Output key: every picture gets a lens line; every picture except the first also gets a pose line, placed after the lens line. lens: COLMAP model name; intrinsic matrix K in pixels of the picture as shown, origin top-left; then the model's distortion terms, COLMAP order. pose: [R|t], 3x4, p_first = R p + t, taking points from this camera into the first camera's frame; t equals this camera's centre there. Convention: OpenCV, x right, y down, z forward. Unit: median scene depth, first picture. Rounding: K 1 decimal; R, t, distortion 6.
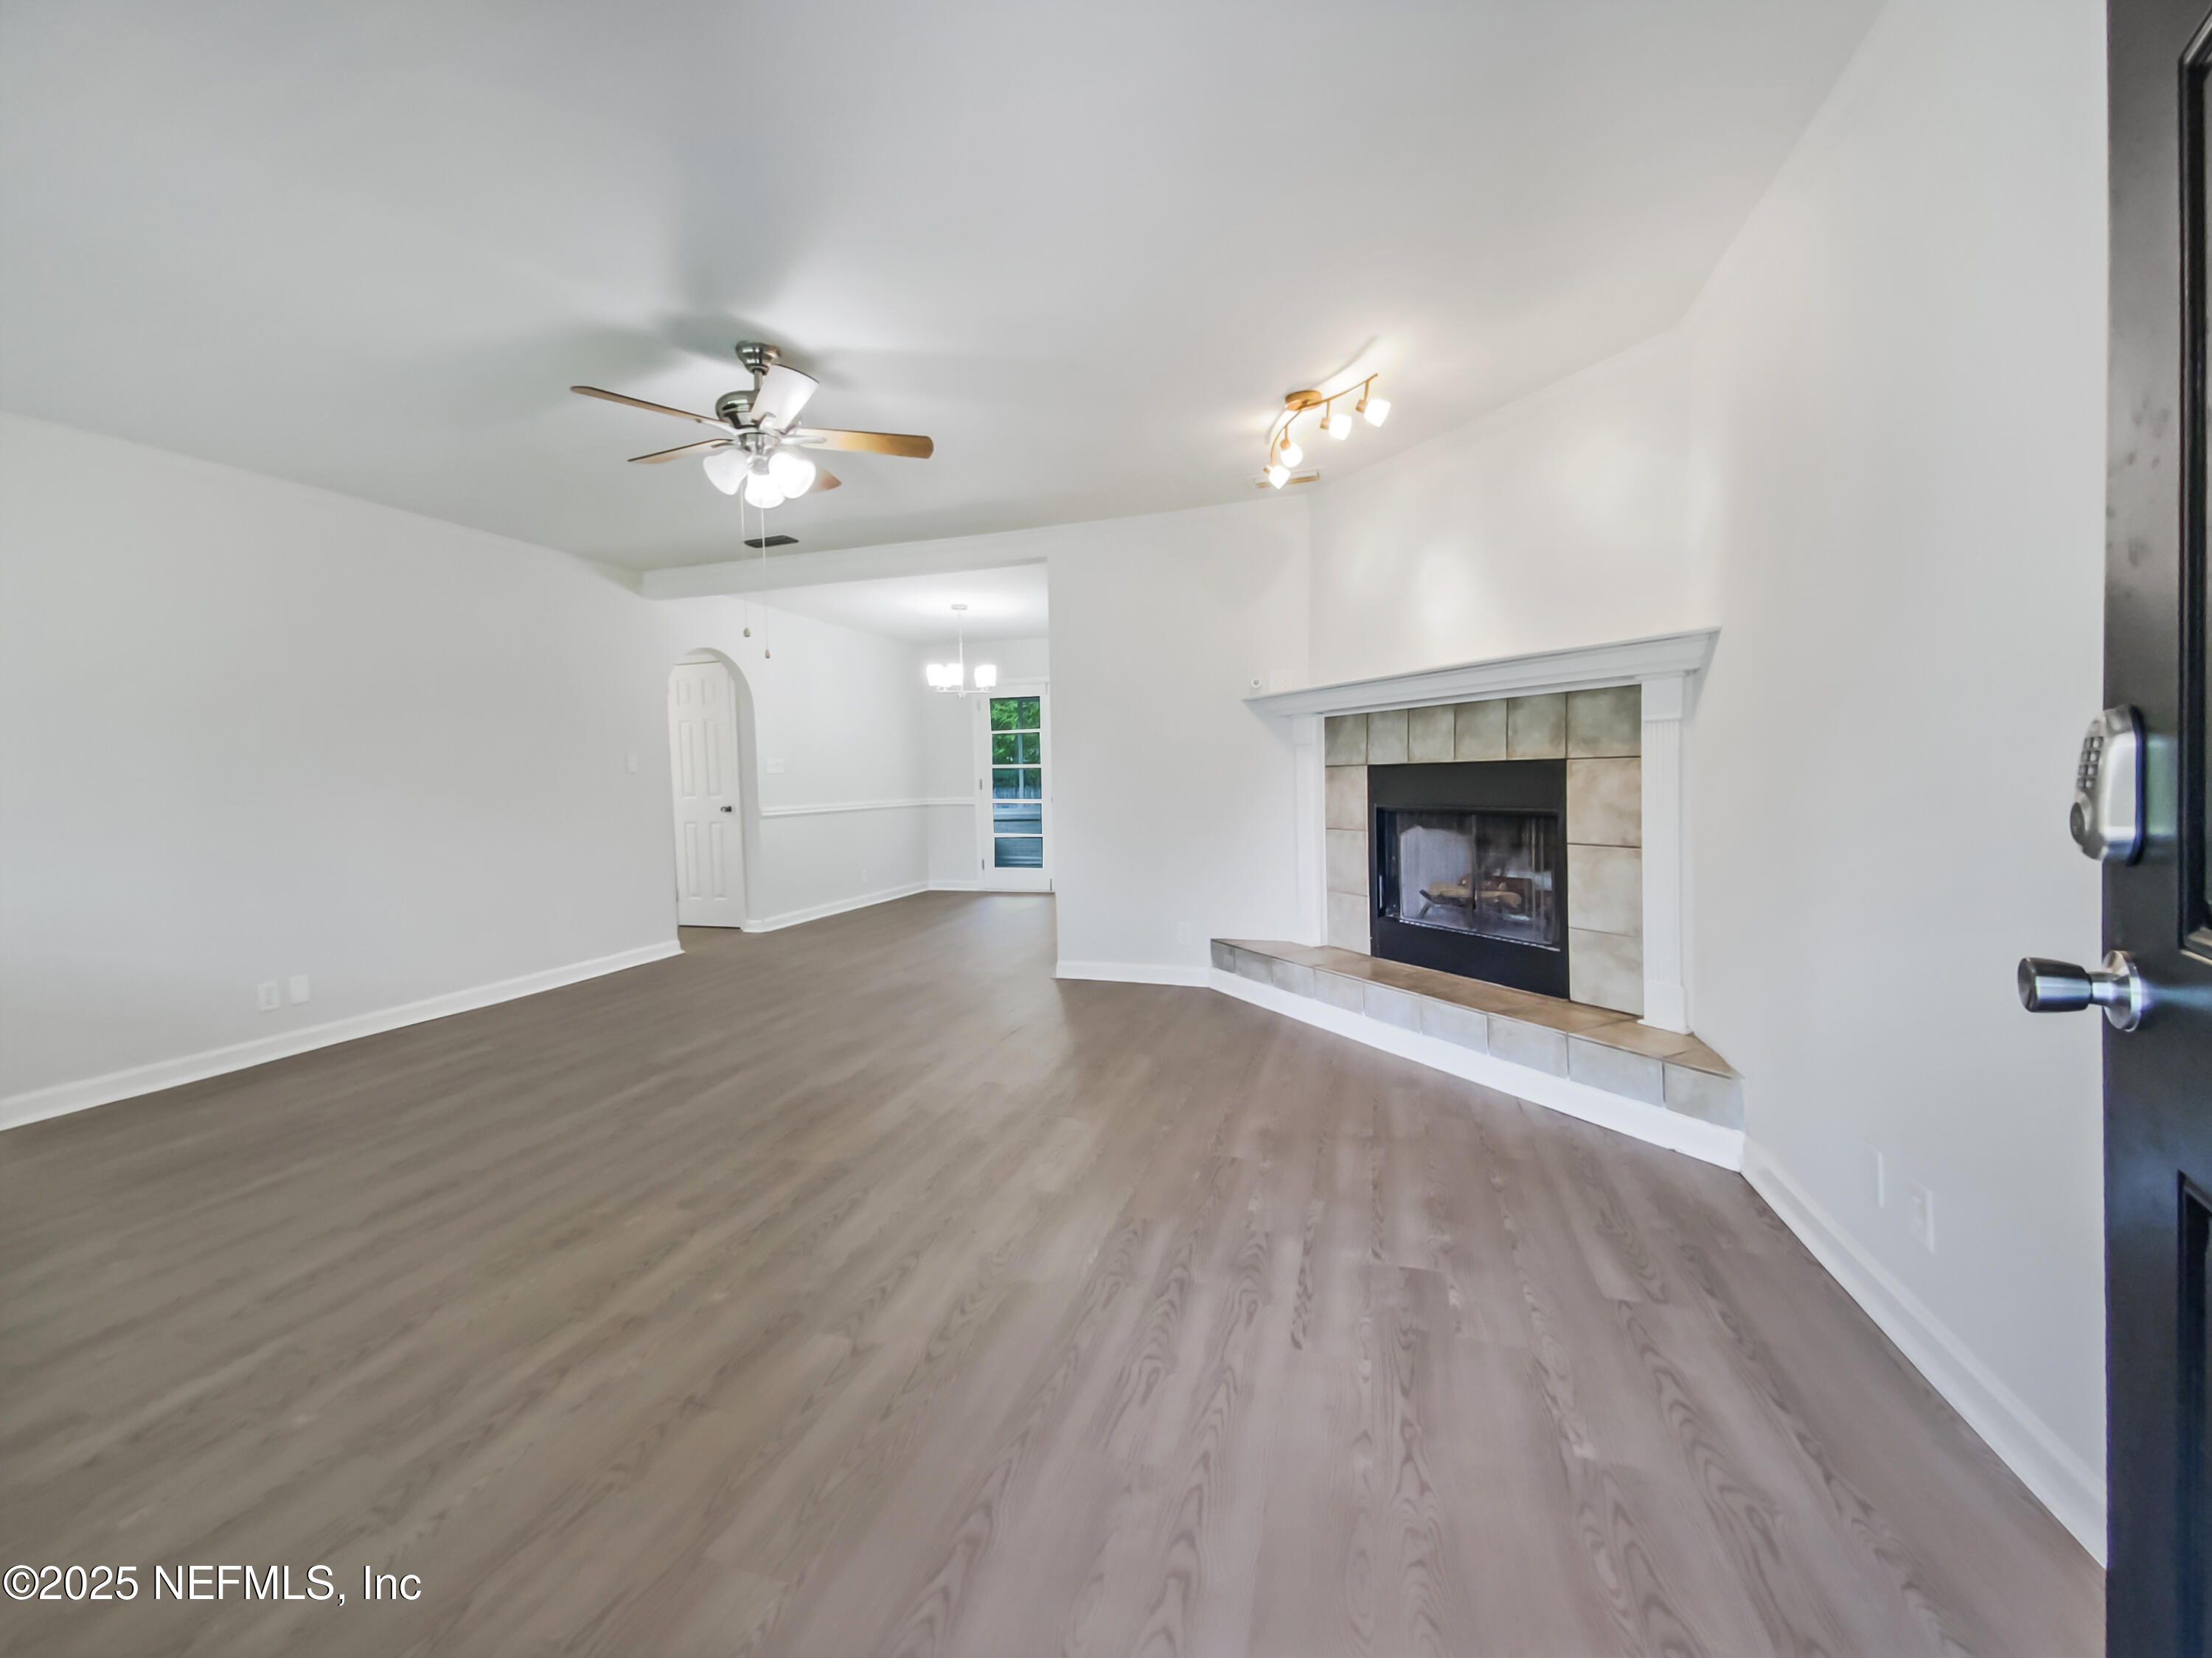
lens RADIAL K [[903.5, 0, 1082.3], [0, 903.5, 794.5], [0, 0, 1]] dist [0.021776, -0.013180]
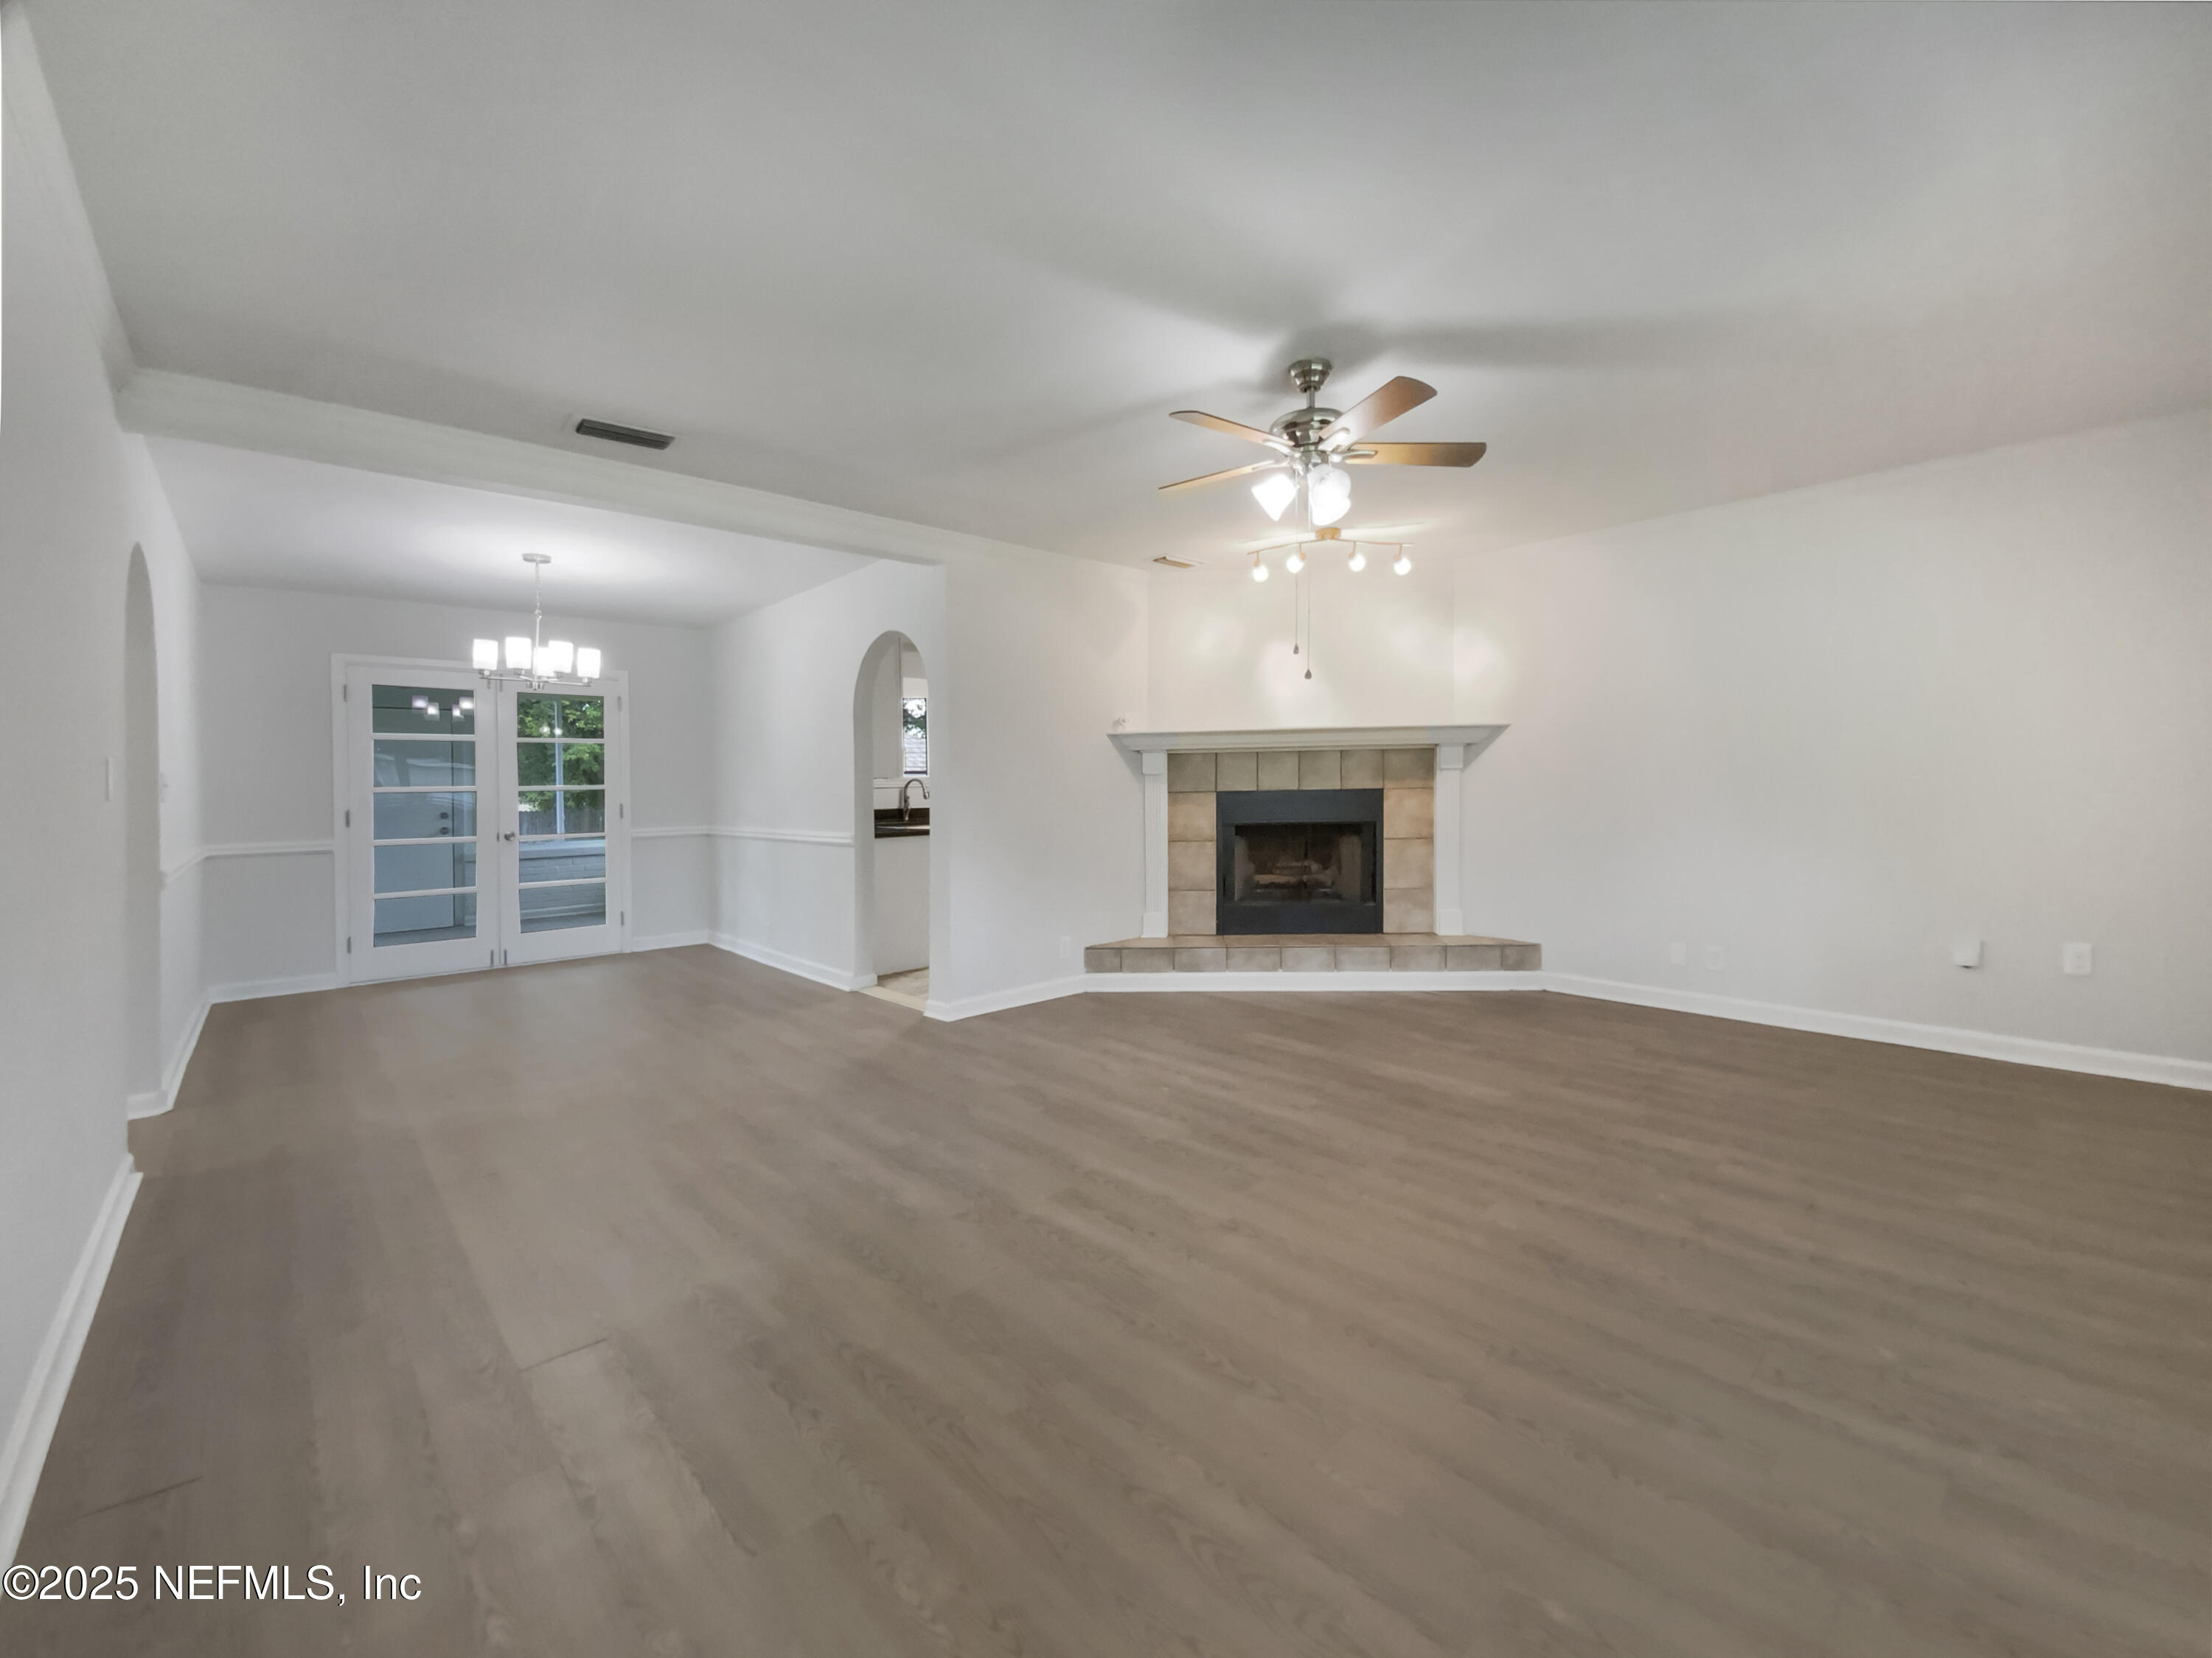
lens RADIAL K [[903.5, 0, 1082.3], [0, 903.5, 794.5], [0, 0, 1]] dist [0.021776, -0.013180]
pose [[0.489421, 0.005406, 0.872031, -1.084827], [0.023873, 0.999523, -0.019595, -0.008017], [-0.871721, 0.030408, 0.489058, 0.598977]]
